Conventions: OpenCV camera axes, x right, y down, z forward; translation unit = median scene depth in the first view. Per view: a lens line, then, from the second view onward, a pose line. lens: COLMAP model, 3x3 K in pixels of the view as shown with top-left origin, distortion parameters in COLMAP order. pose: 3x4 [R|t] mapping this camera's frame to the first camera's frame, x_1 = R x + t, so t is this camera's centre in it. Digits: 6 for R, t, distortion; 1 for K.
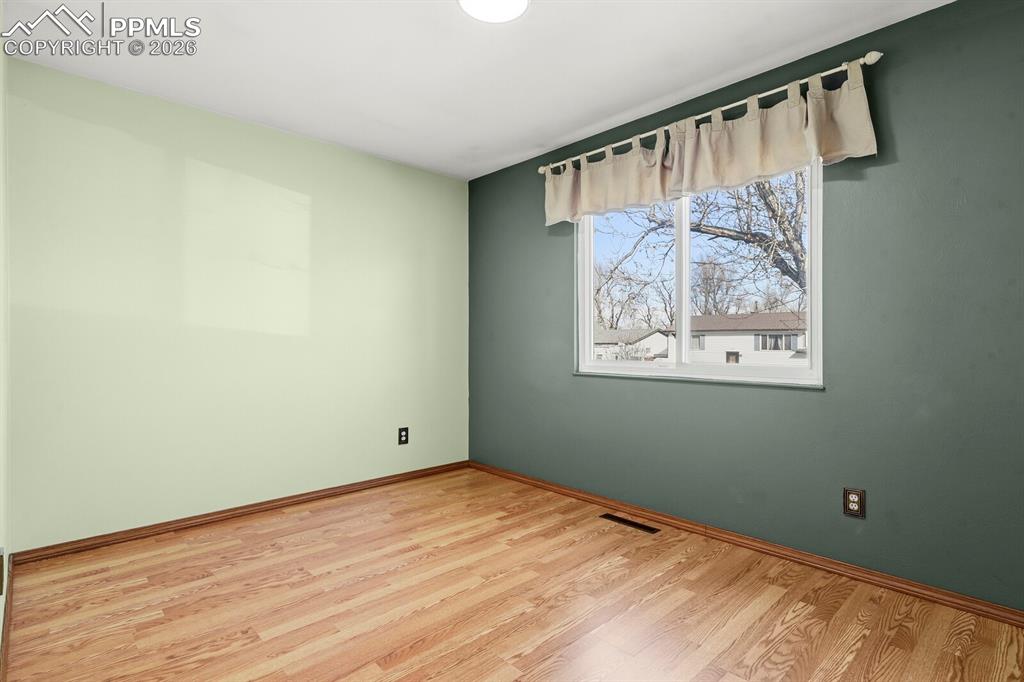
lens RADIAL K [[501.4, 0, 520.4], [0, 501.4, 345.5], [0, 0, 1]] dist [0.003373, -0.000677]
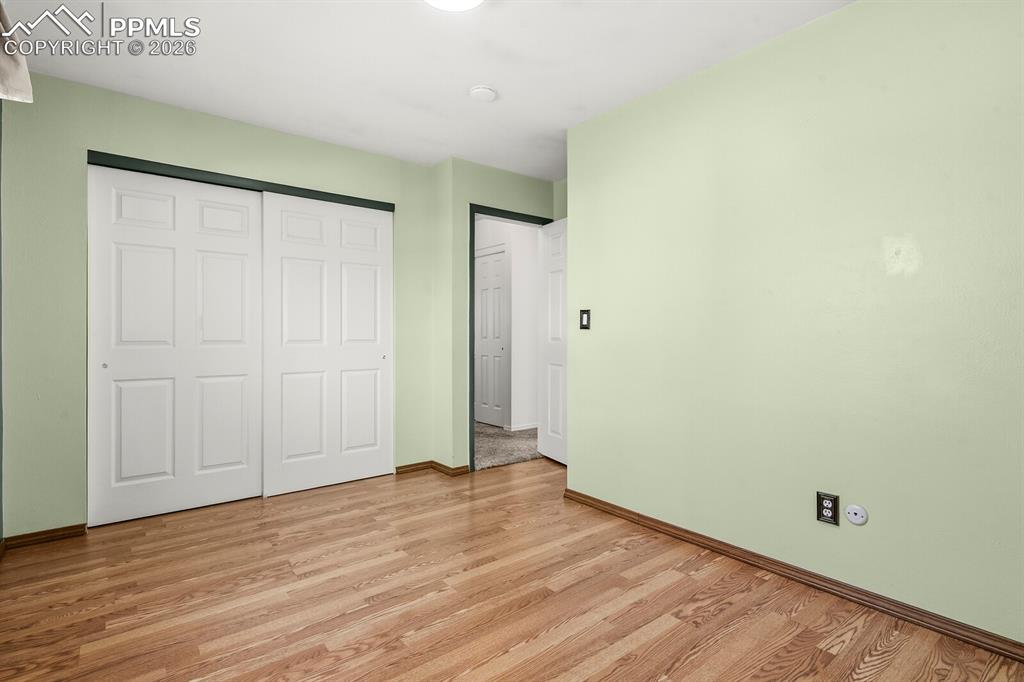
lens RADIAL K [[501.4, 0, 520.4], [0, 501.4, 345.5], [0, 0, 1]] dist [0.003373, -0.000677]
pose [[-0.997024, -0.002410, 0.077050, -0.205386], [-0.000277, 0.999617, 0.027685, -0.014498], [-0.077087, 0.027581, -0.996643, 1.542635]]
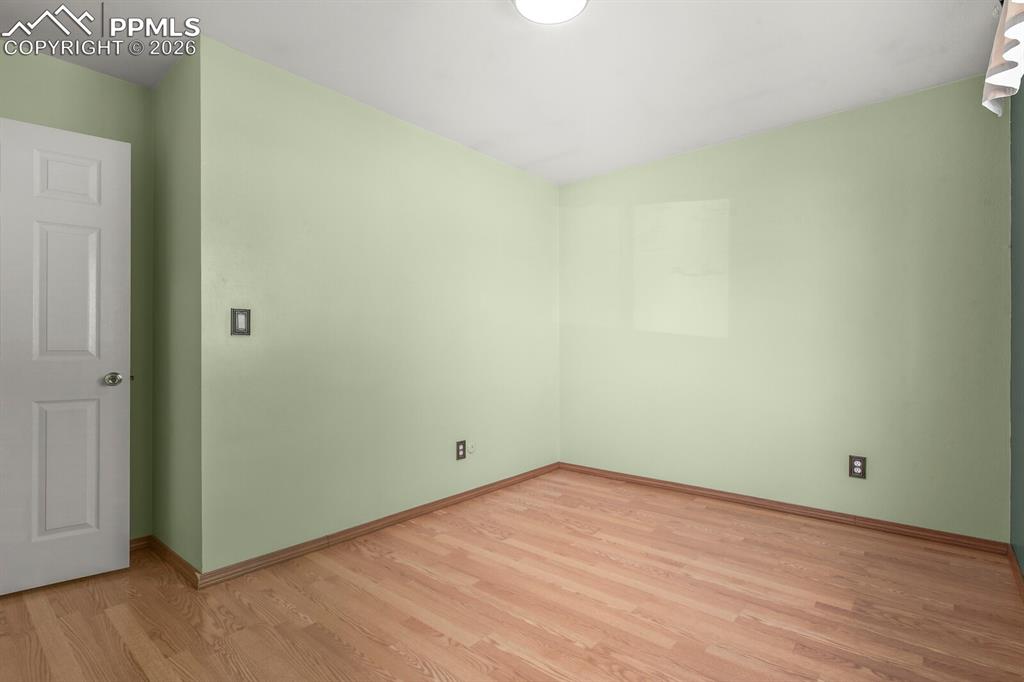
lens RADIAL K [[501.4, 0, 520.4], [0, 501.4, 345.5], [0, 0, 1]] dist [0.003373, -0.000677]
pose [[0.110763, 0.005191, -0.993833, 0.730796], [-0.003330, 0.999983, 0.004852, -0.006107], [0.993841, 0.002772, 0.110778, 0.655795]]
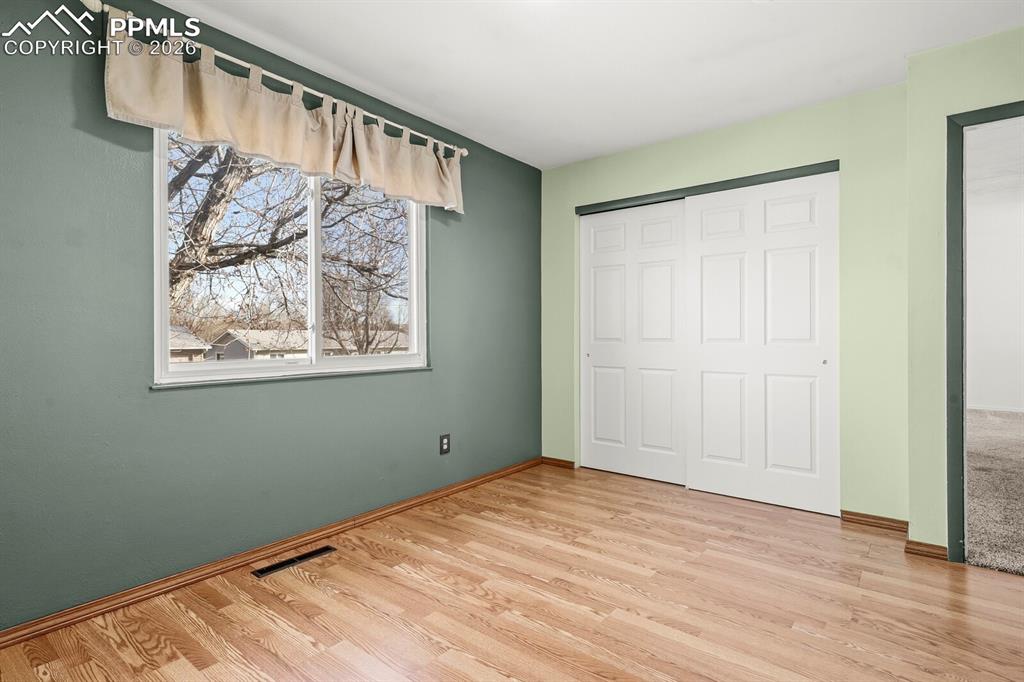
lens RADIAL K [[513.5, 0, 514.0], [0, 513.5, 335.2], [0, 0, 1]] dist [0.004819, 0.000135]
pose [[-0.135291, -0.000825, 0.990806, -0.789360], [0.007450, 0.999971, 0.001850, -0.006096], [-0.990778, 0.007632, -0.135281, 0.934028]]
